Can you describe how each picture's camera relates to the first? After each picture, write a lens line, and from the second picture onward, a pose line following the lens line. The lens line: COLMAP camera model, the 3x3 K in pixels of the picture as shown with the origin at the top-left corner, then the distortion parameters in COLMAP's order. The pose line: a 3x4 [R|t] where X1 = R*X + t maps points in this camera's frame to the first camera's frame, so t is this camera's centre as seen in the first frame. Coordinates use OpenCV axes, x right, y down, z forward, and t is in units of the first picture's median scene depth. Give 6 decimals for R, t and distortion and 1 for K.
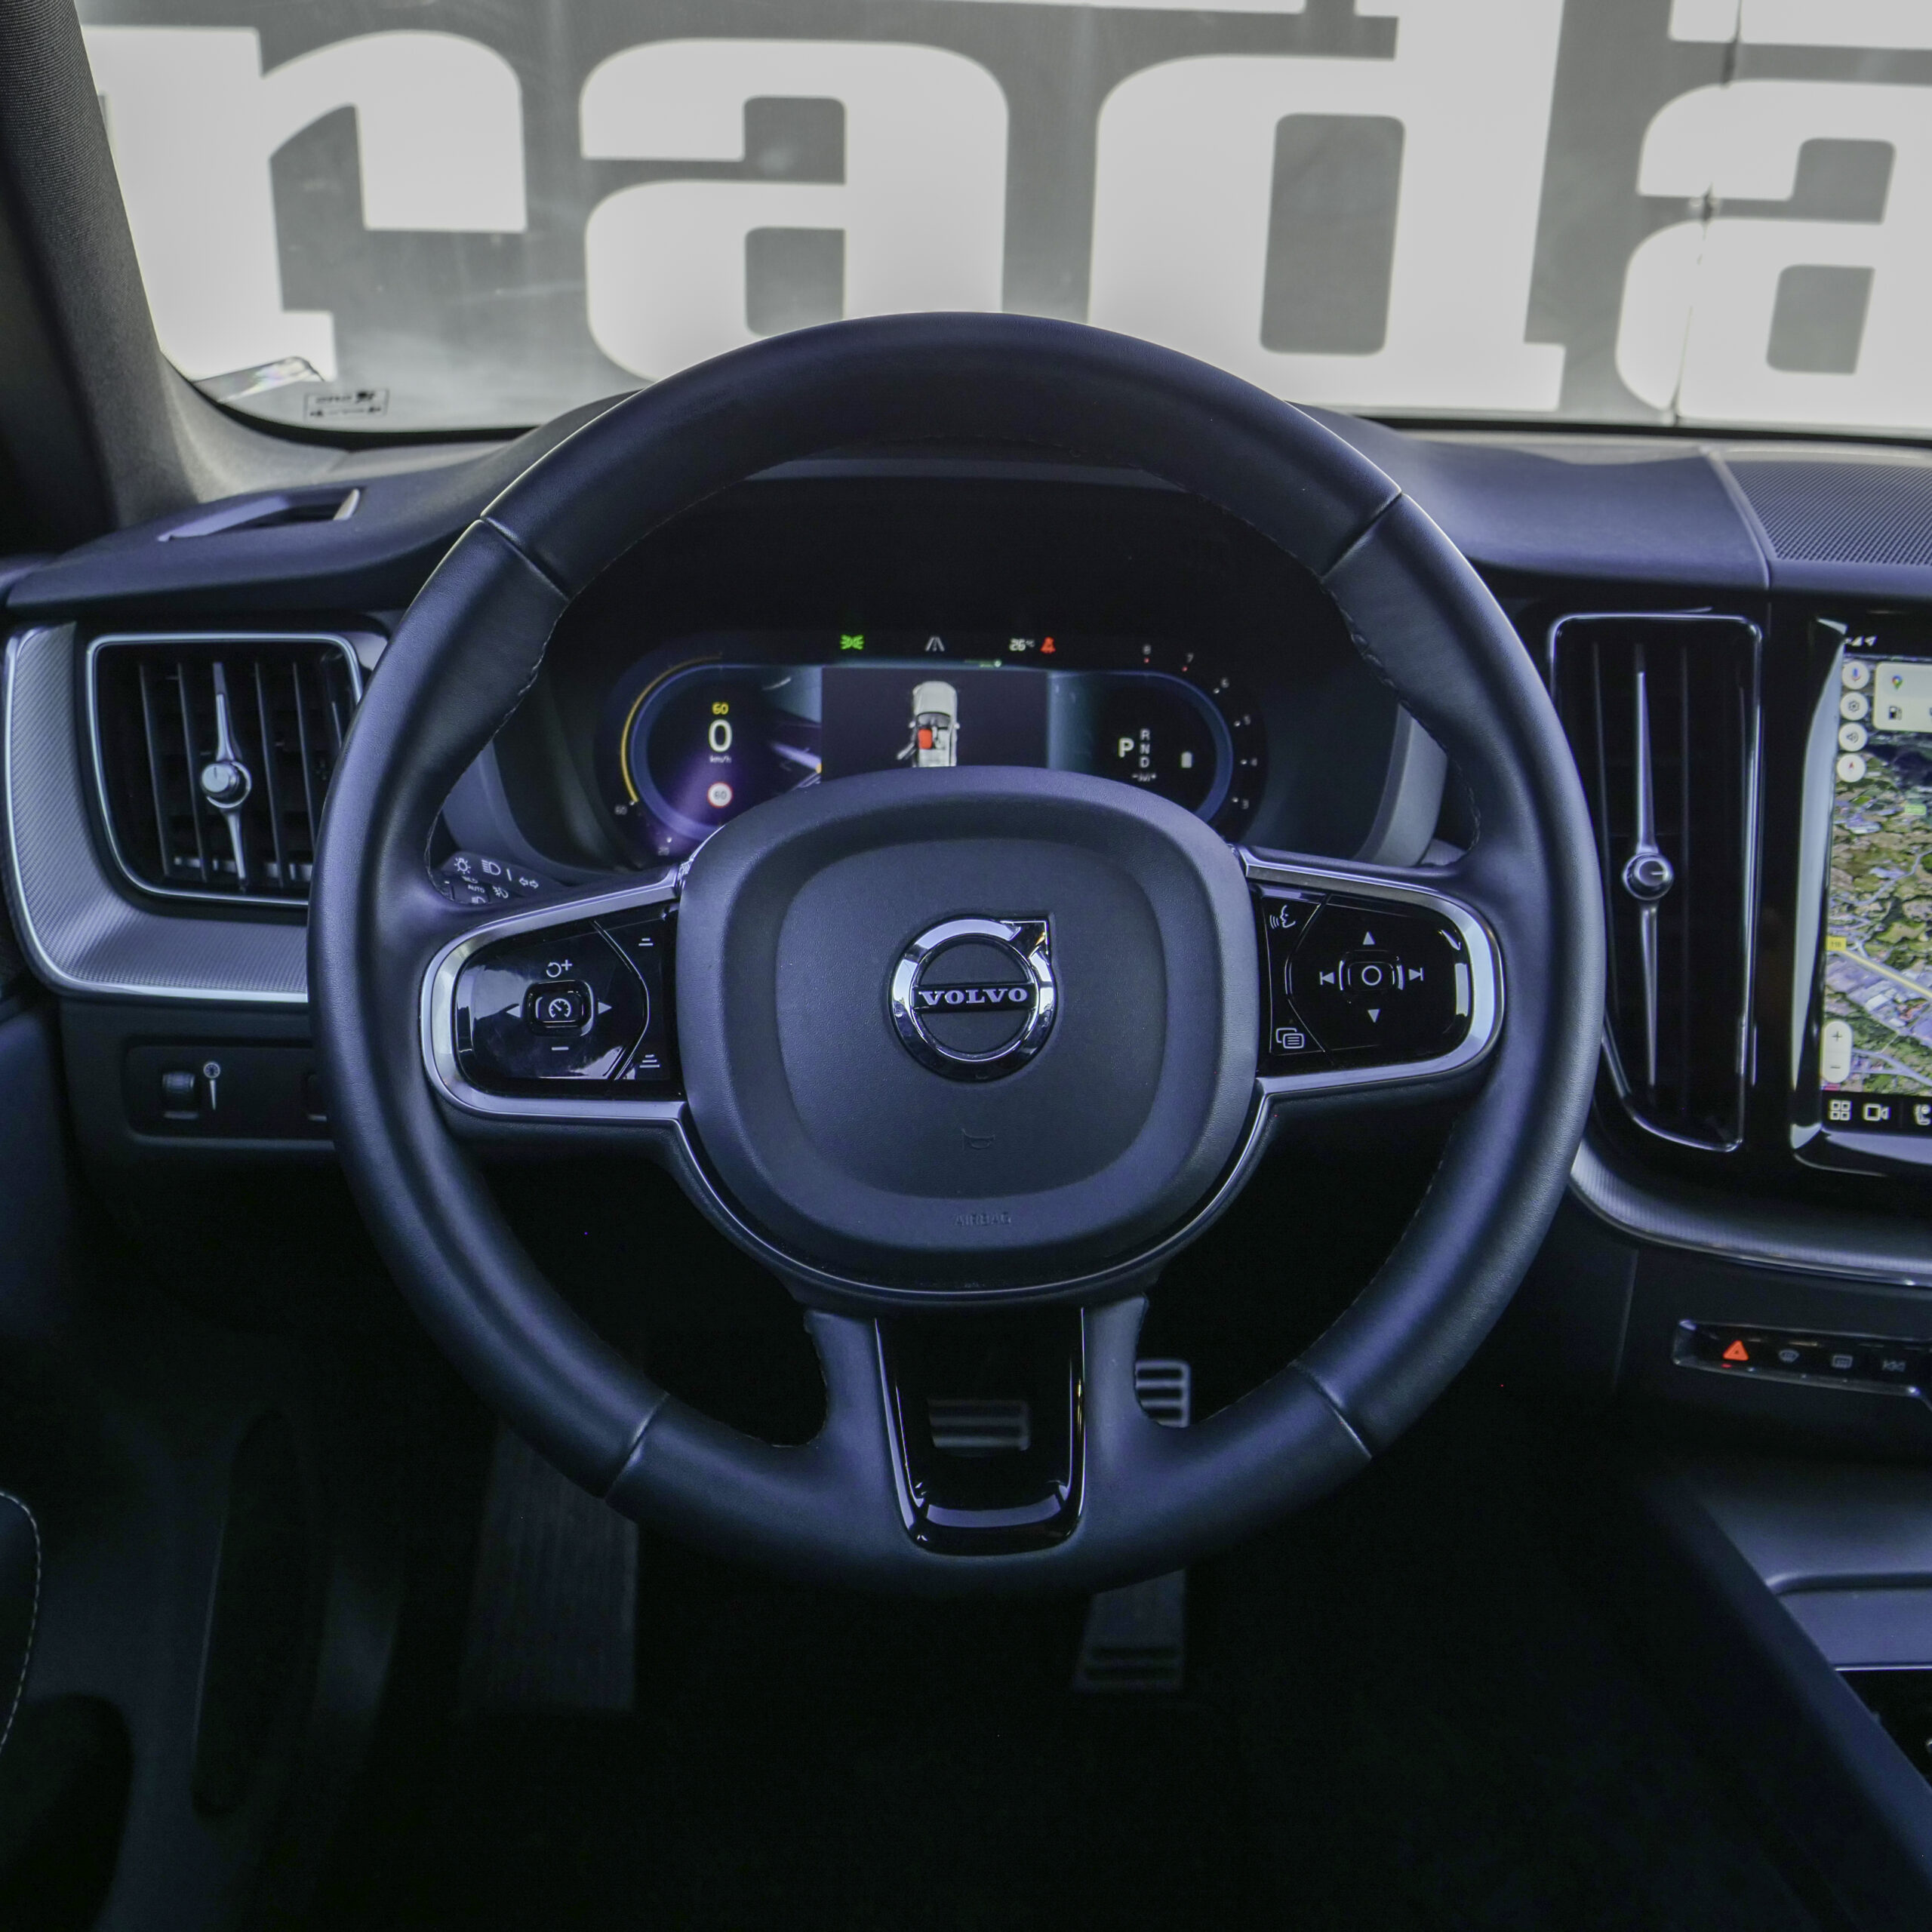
lens RADIAL K [[1862.1, 0, 961.7], [0, 1862.1, 974.4], [0, 0, 1]] dist [-0.047795, 0.000000]
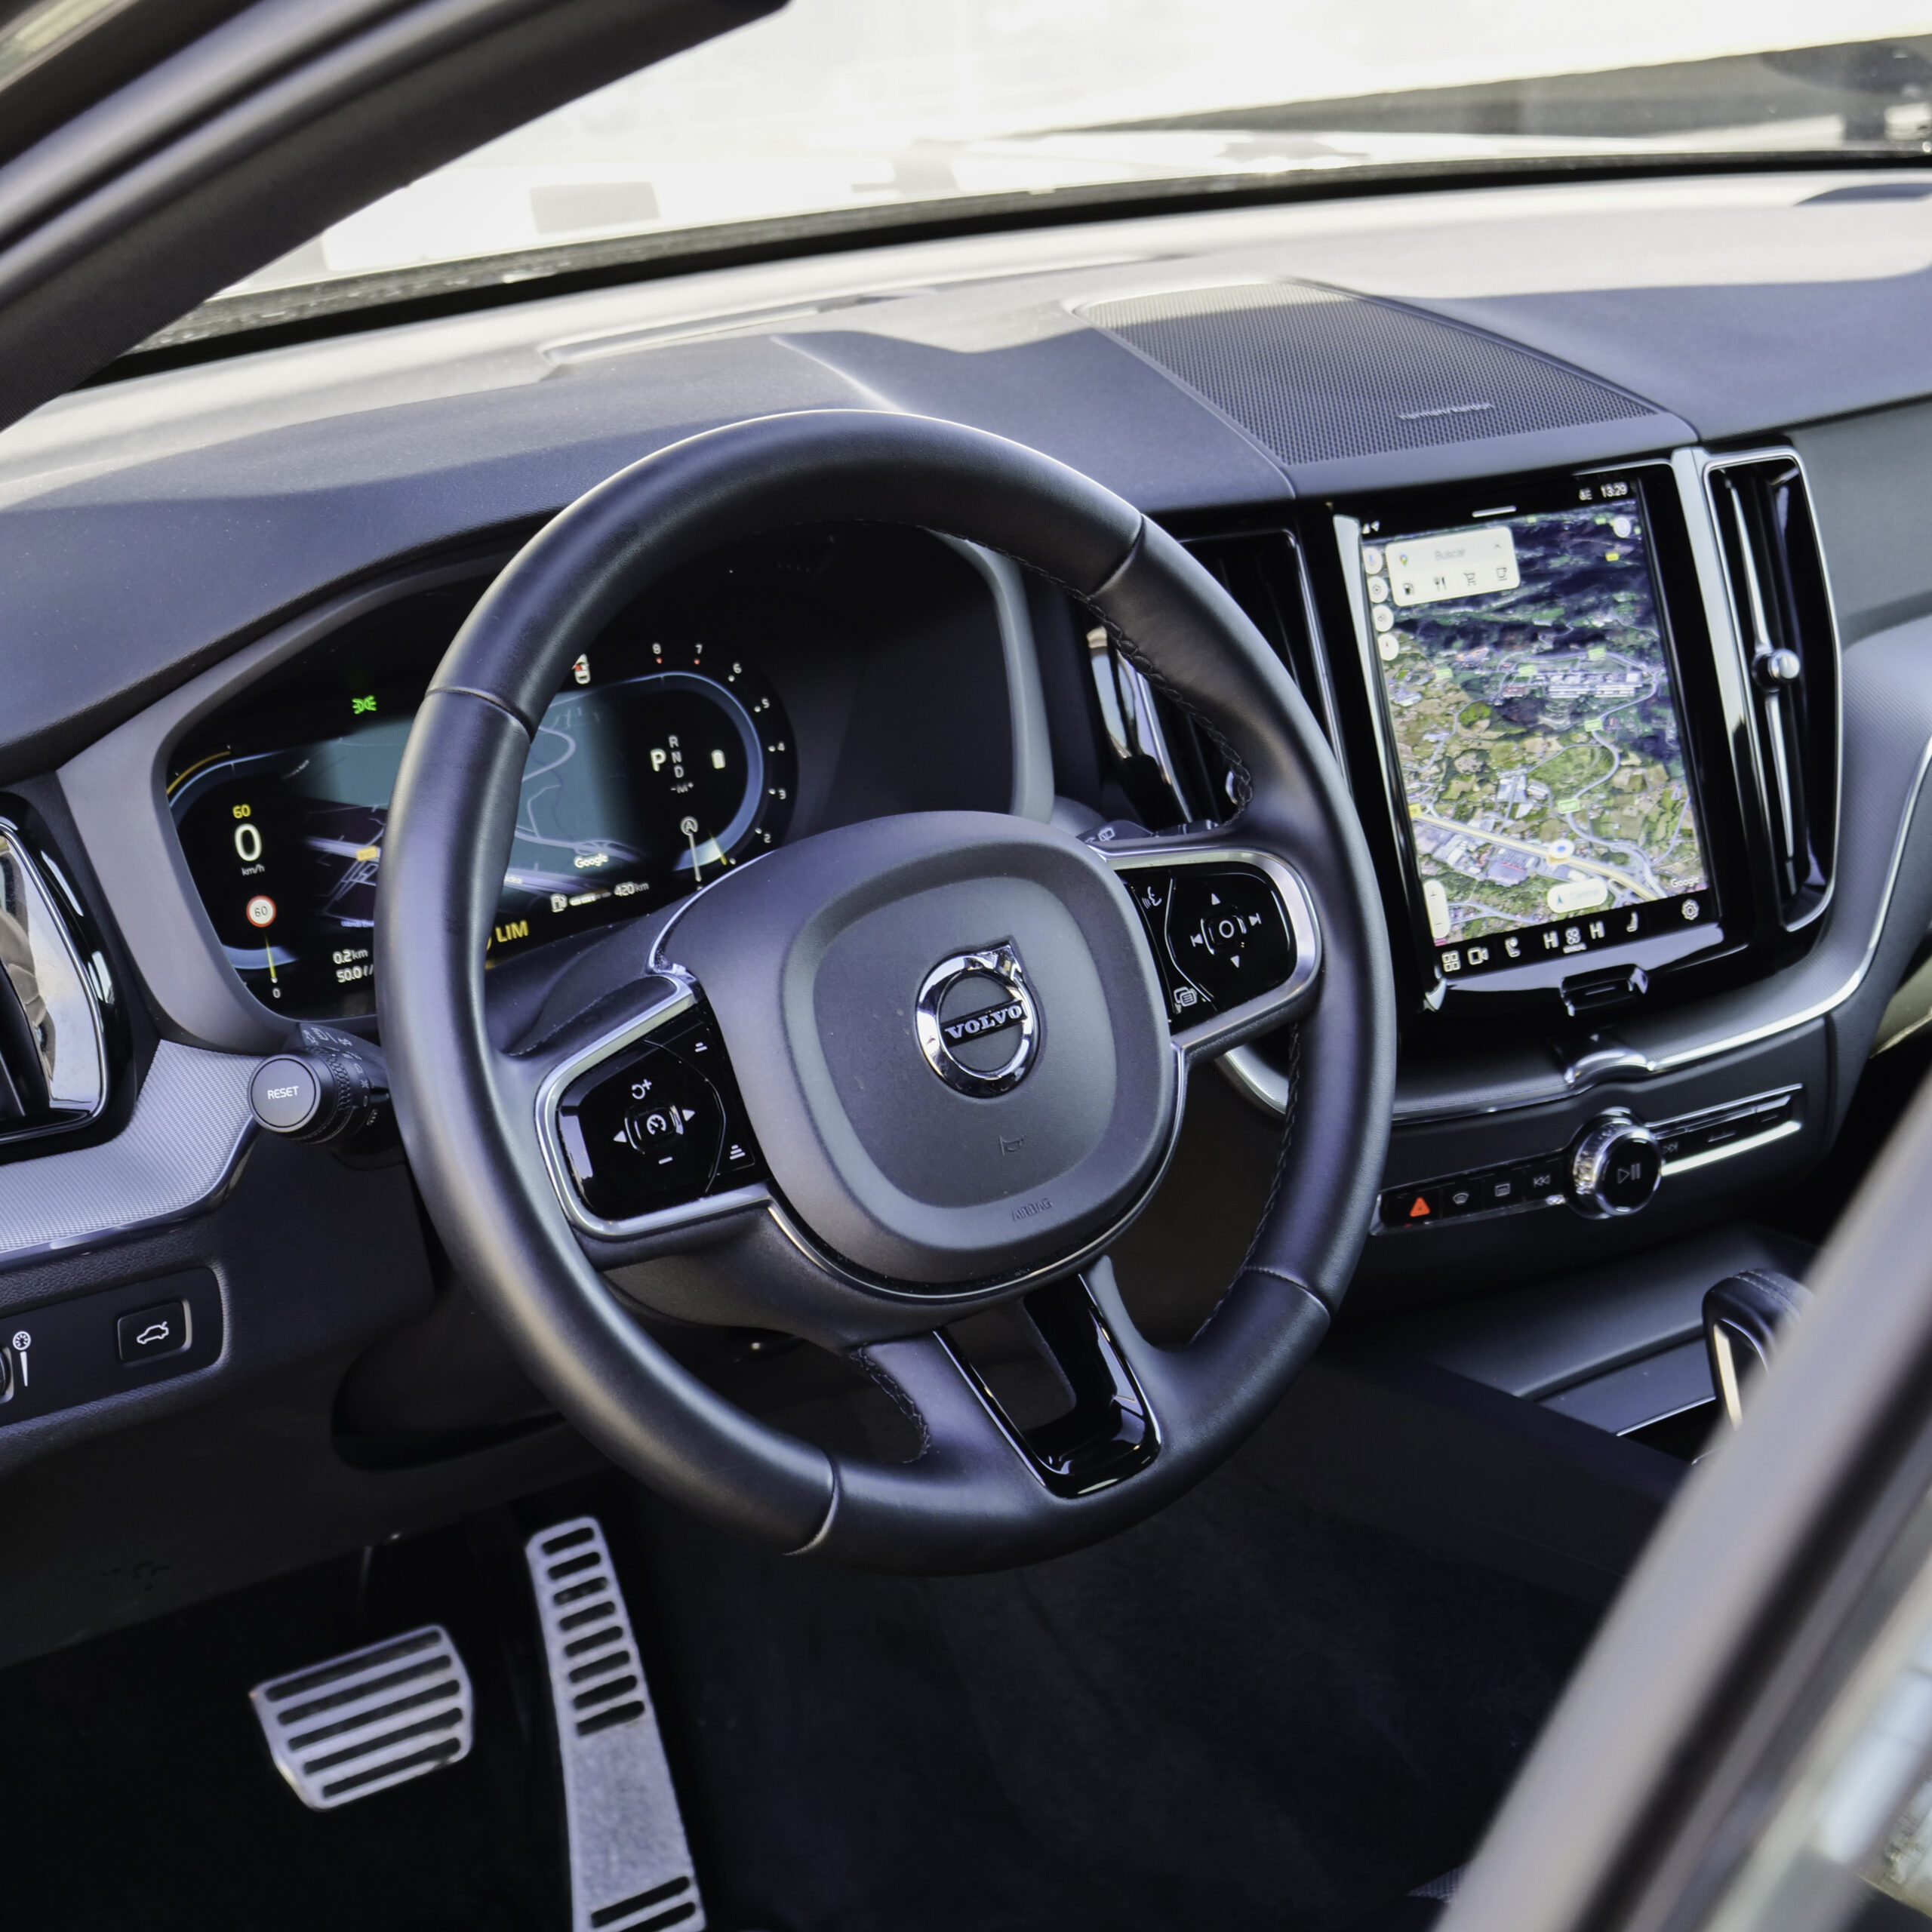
lens RADIAL K [[3927.0, 0, 921.6], [0, 3927.0, 960.4], [0, 0, 1]] dist [0.018181, 0.000000]
pose [[0.827131, -0.227697, 0.513818, -0.951028], [0.229389, 0.971408, 0.061213, -0.137271], [-0.513065, 0.067233, 0.855713, -0.796825]]
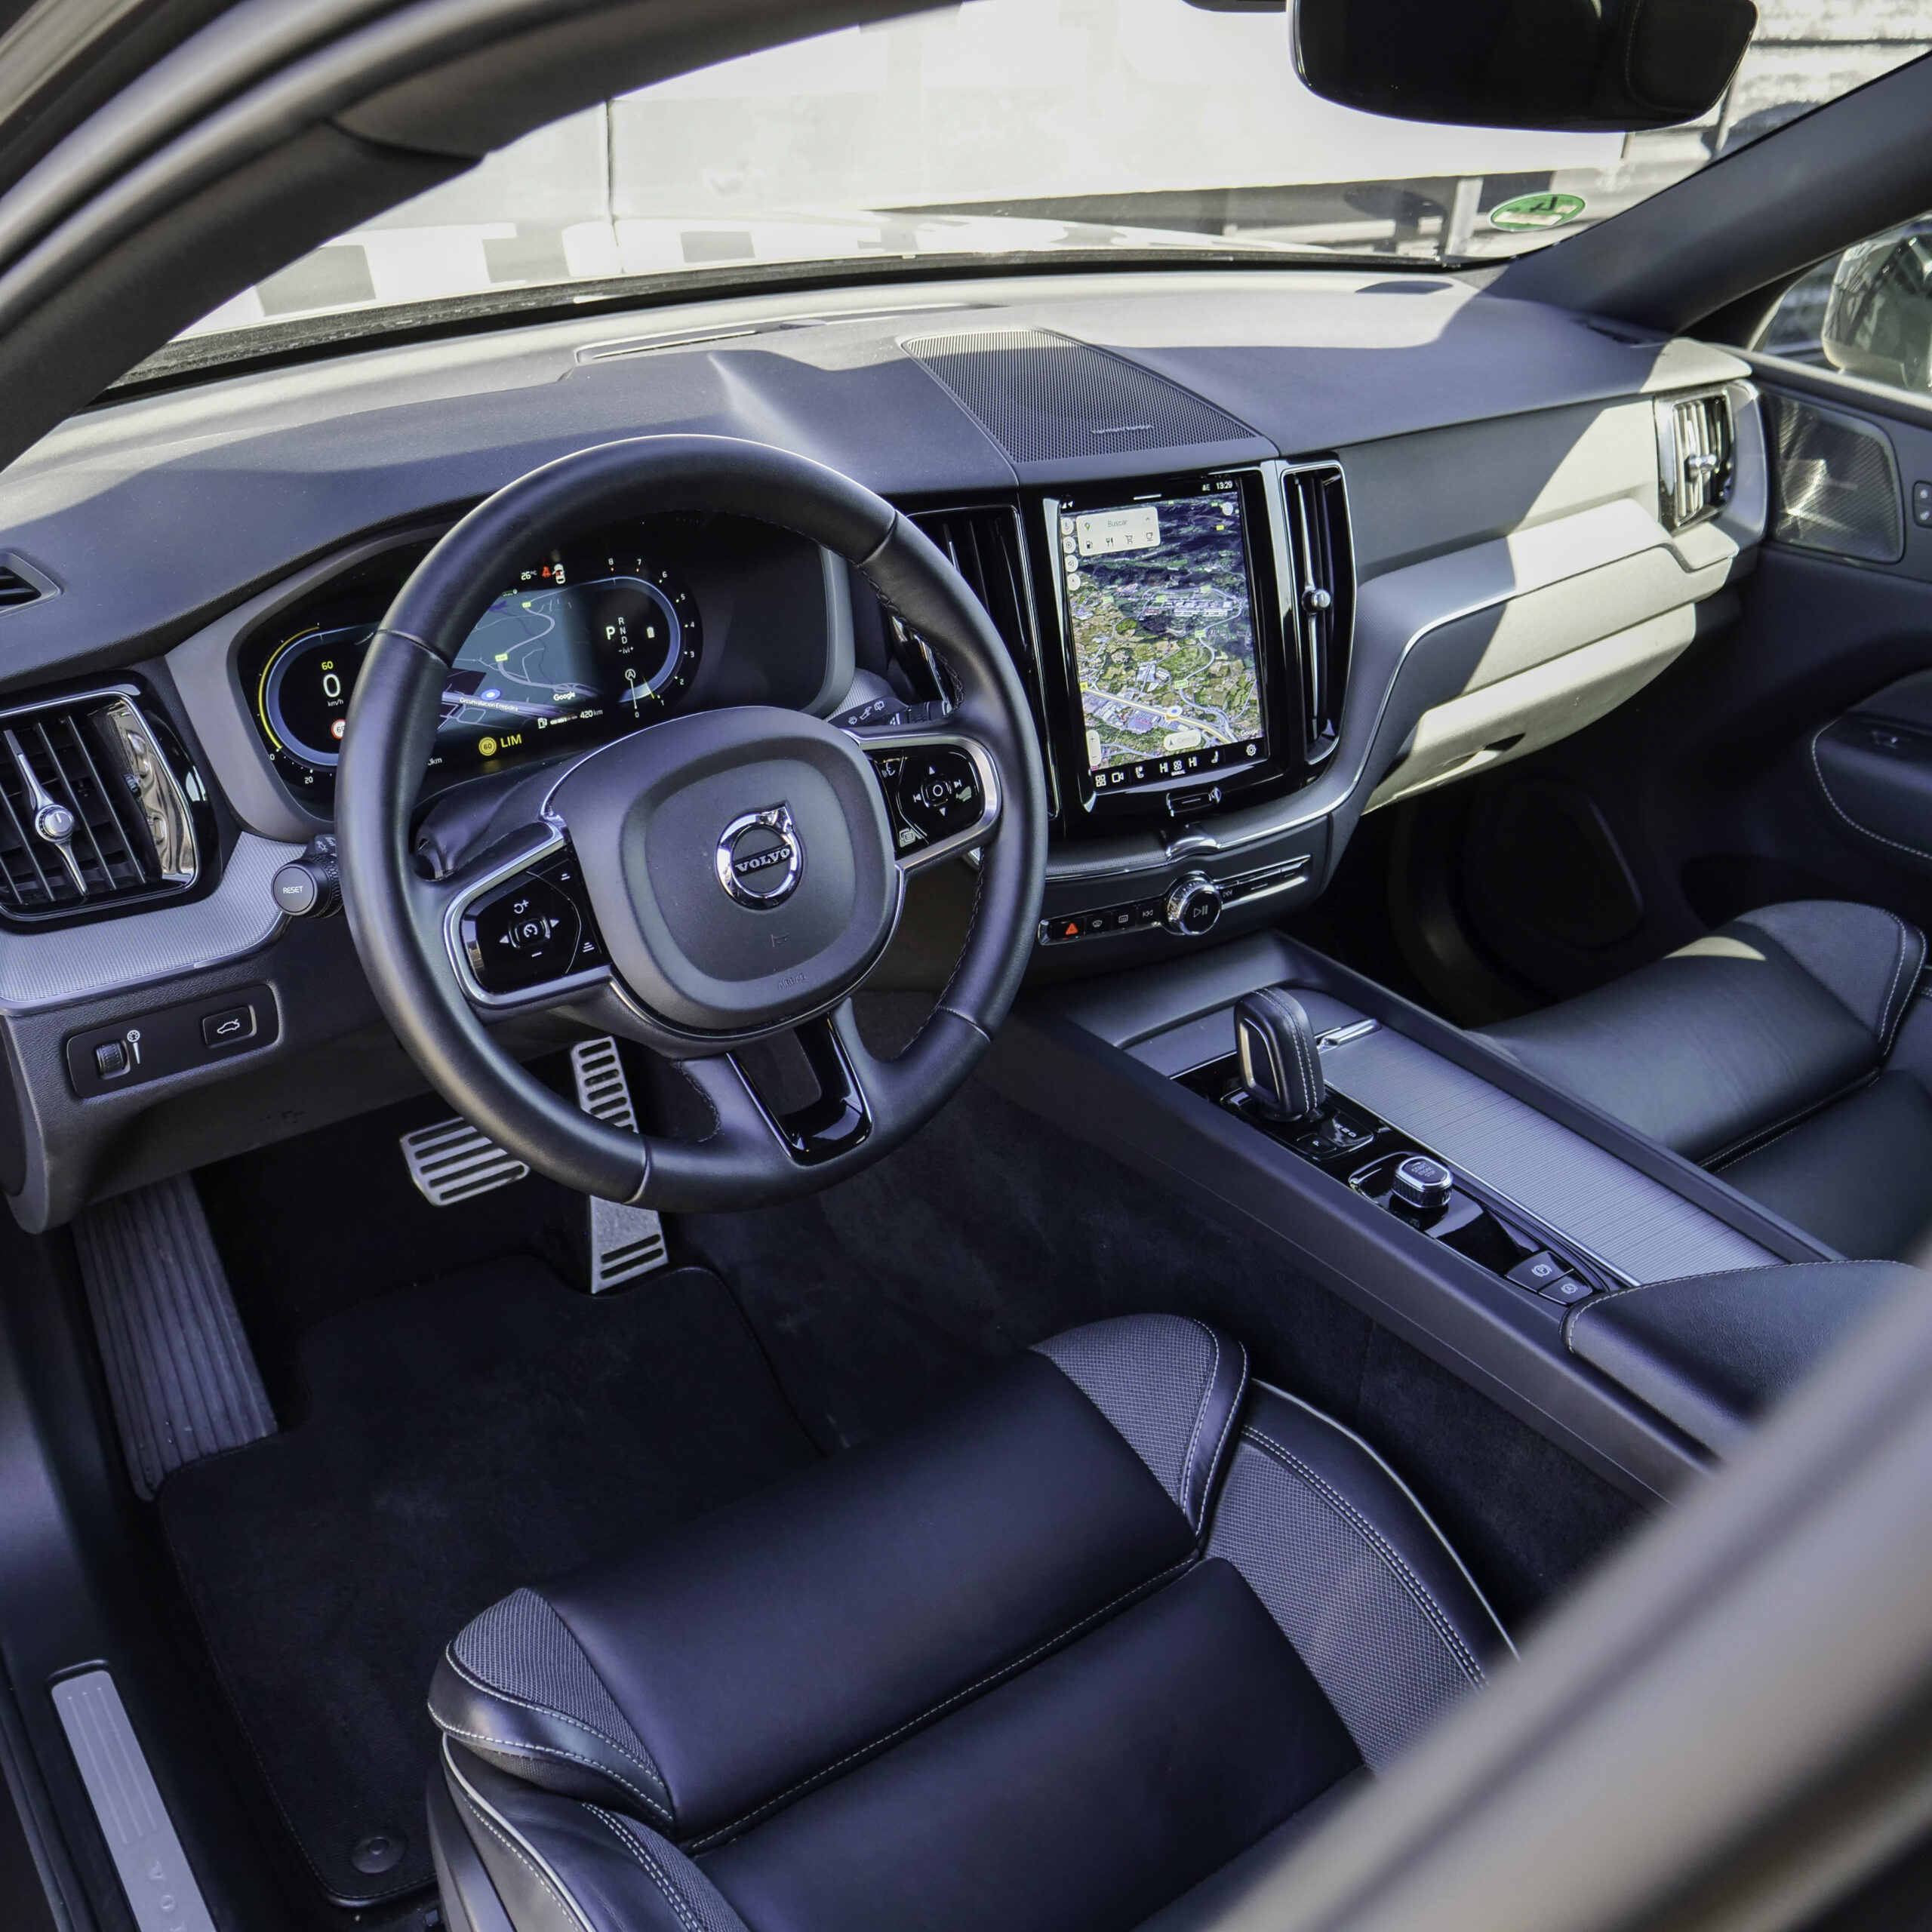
lens RADIAL K [[1862.1, 0, 941.7], [0, 1862.1, 964.4], [0, 0, 1]] dist [-0.047795, 0.000000]
pose [[0.832784, -0.280113, 0.477500, -0.535388], [0.178758, 0.952401, 0.246939, -0.221552], [-0.523942, -0.120290, 0.843217, -0.423960]]
